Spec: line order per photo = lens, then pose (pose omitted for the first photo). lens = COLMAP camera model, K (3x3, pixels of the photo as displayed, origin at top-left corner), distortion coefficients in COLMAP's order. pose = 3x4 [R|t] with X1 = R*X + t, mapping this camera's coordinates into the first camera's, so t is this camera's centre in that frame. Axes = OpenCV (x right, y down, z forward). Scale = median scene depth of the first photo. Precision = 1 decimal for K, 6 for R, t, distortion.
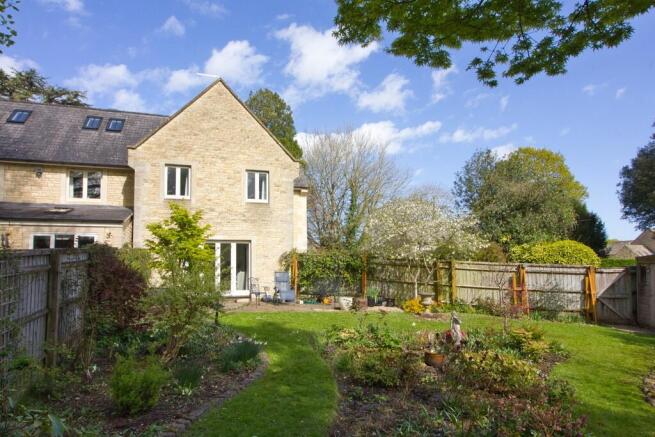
lens RADIAL K [[405.9, 0, 327.5], [0, 405.9, 218.5], [0, 0, 1]] dist [0.001825, -0.000566]
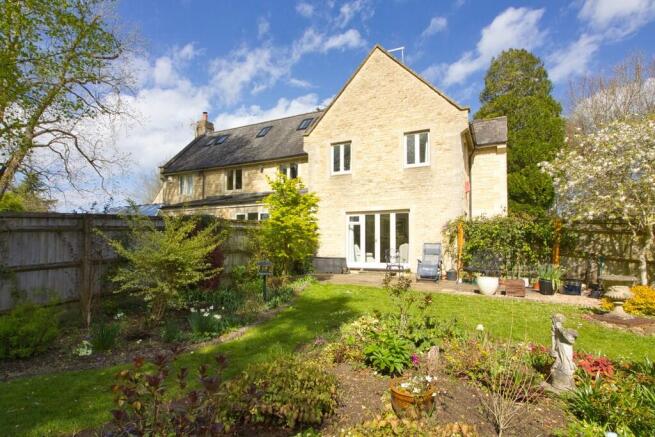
lens RADIAL K [[354.2, 0, 327.5], [0, 354.2, 218.5], [0, 0, 1]] dist [-0.001667, -0.000912]
pose [[0.703848, -0.052017, -0.708444, 0.243150], [0.078107, 0.996935, 0.004401, 0.057219], [0.706044, -0.058432, 0.705753, 0.313343]]
